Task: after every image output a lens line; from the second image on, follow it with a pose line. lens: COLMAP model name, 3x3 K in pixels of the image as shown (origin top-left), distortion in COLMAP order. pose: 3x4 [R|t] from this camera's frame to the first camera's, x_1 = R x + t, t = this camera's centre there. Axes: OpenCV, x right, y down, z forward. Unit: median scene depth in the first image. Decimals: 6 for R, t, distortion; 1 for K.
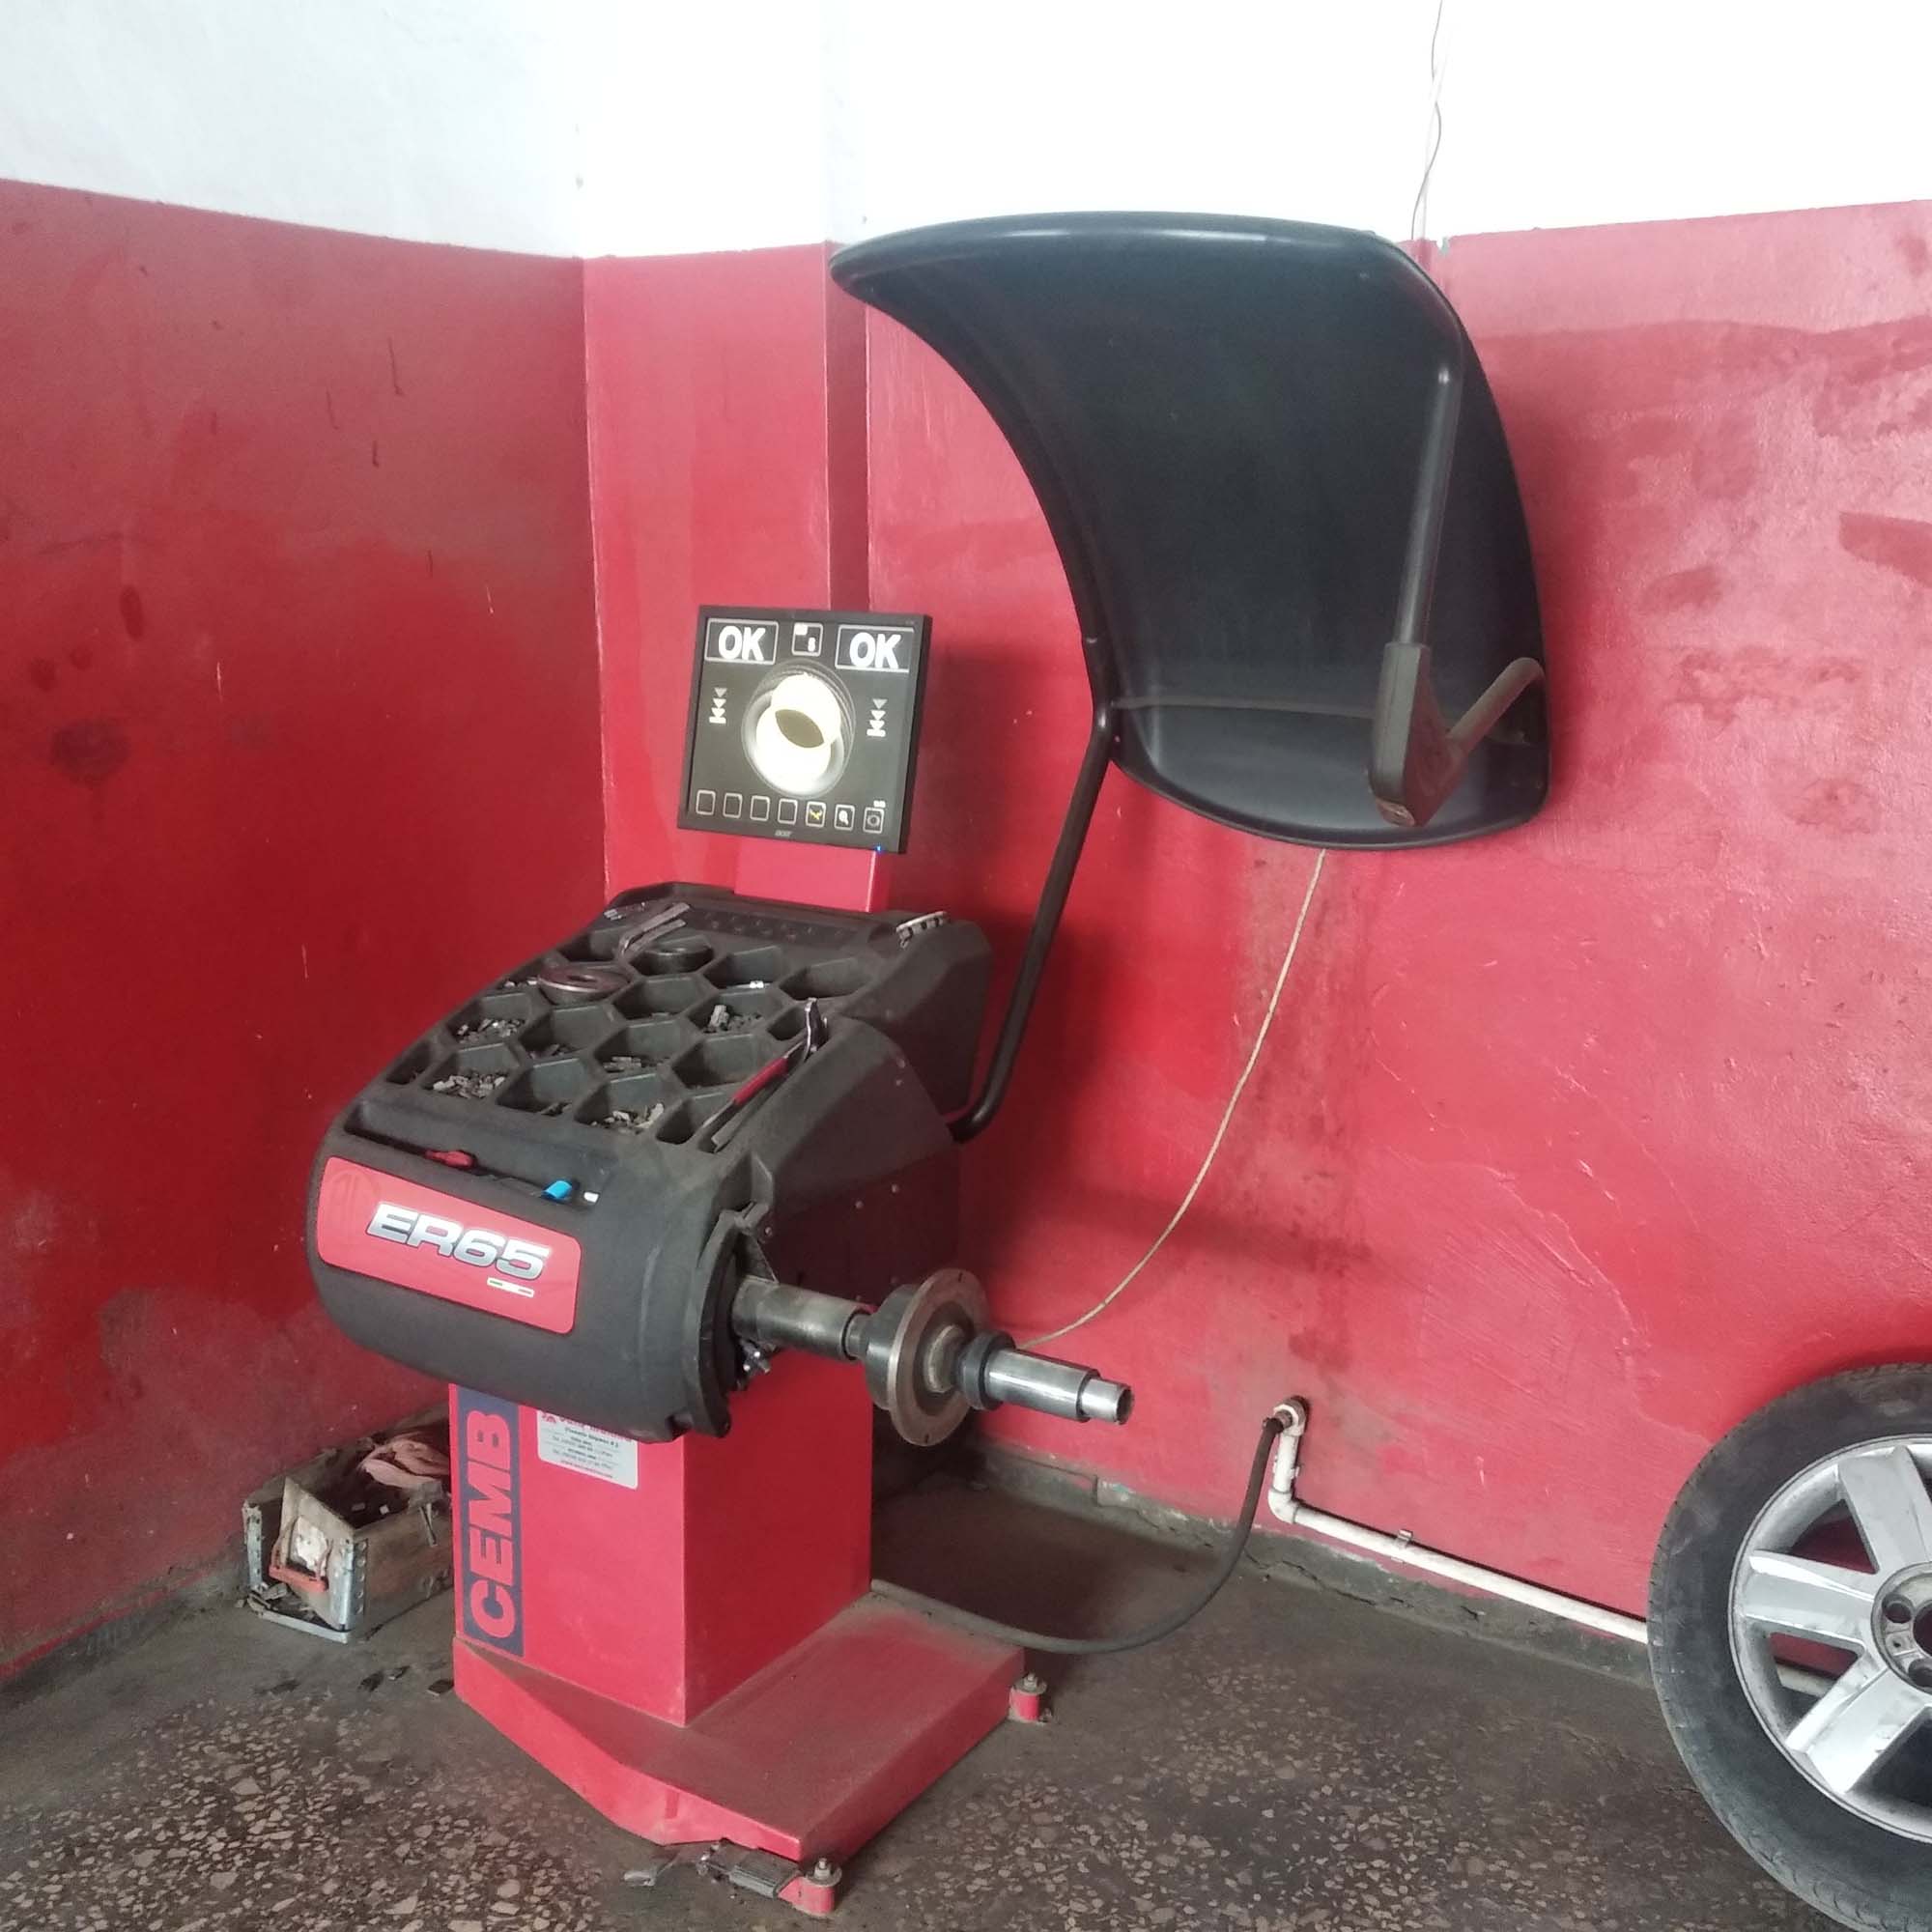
lens RADIAL K [[2011.9, 0, 963.4], [0, 2011.9, 1000.7], [0, 0, 1]] dist [0.092361, -0.176658]
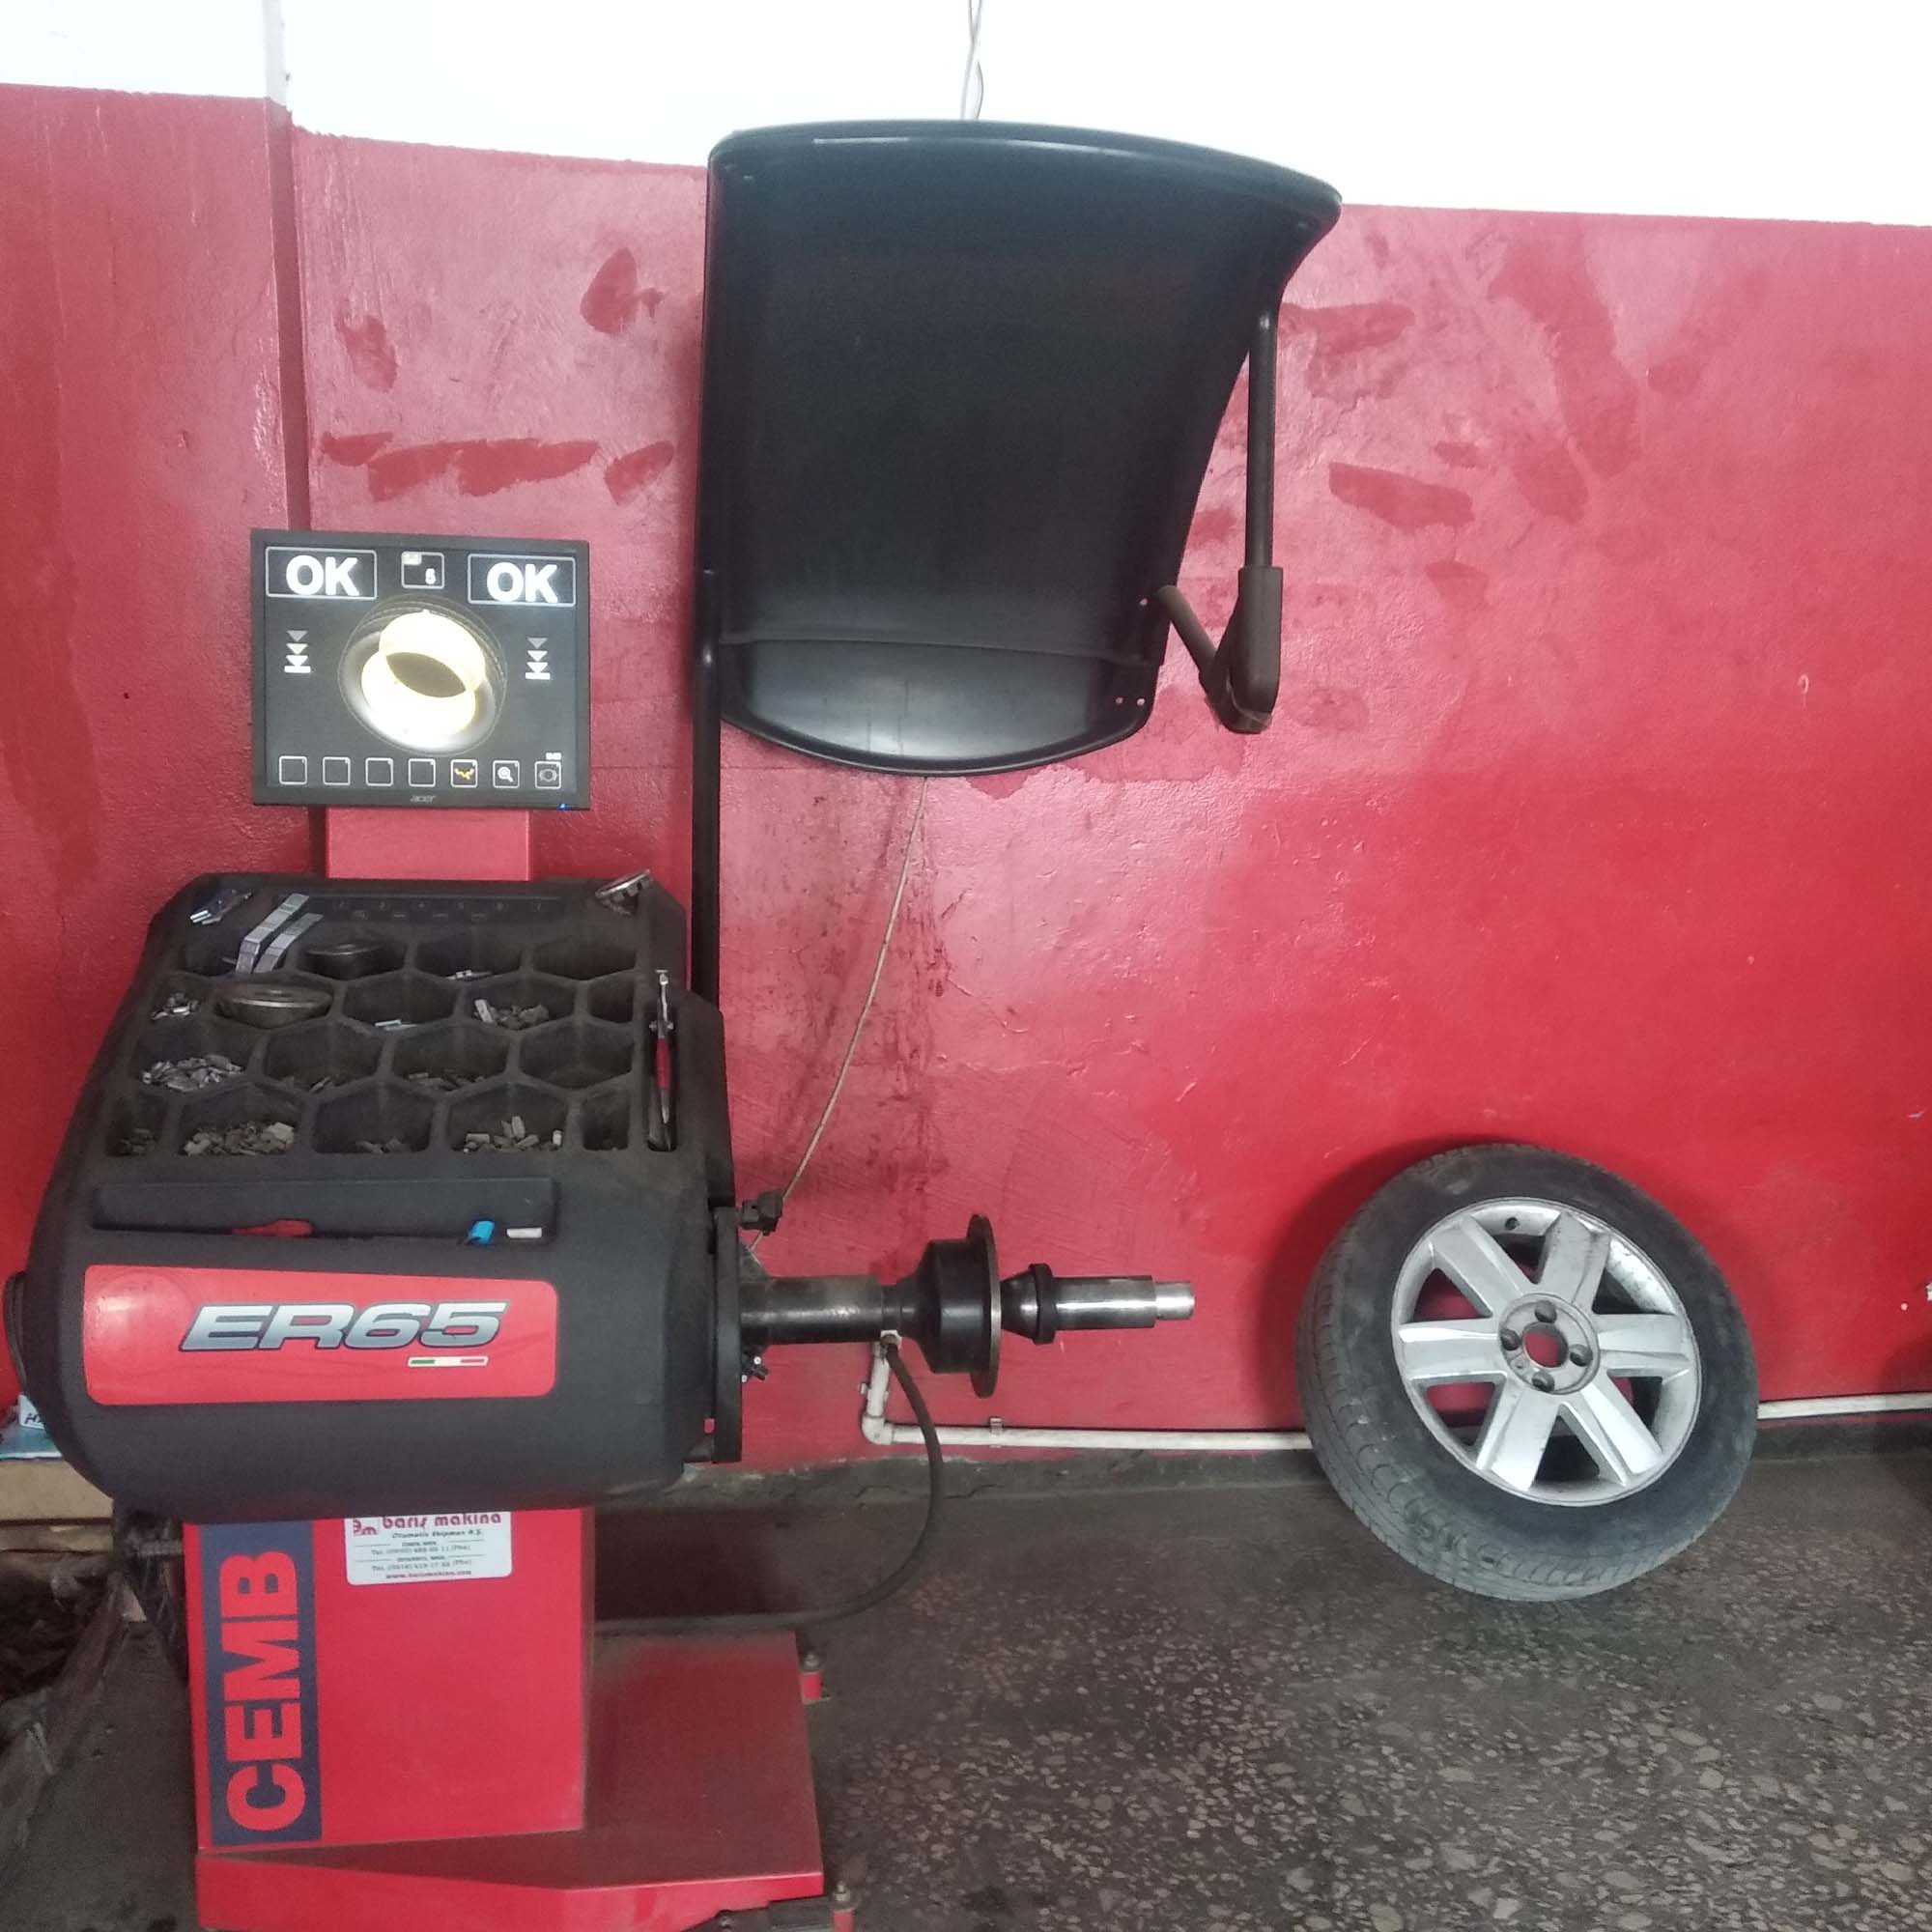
lens RADIAL K [[2079.9, 0, 966.1], [0, 2079.9, 989.1], [0, 0, 1]] dist [0.082624, -0.138513]
pose [[0.758823, -0.129905, 0.638211, -0.511691], [0.123537, 0.990826, 0.054795, -0.024303], [-0.639474, 0.037263, 0.767909, 0.184233]]
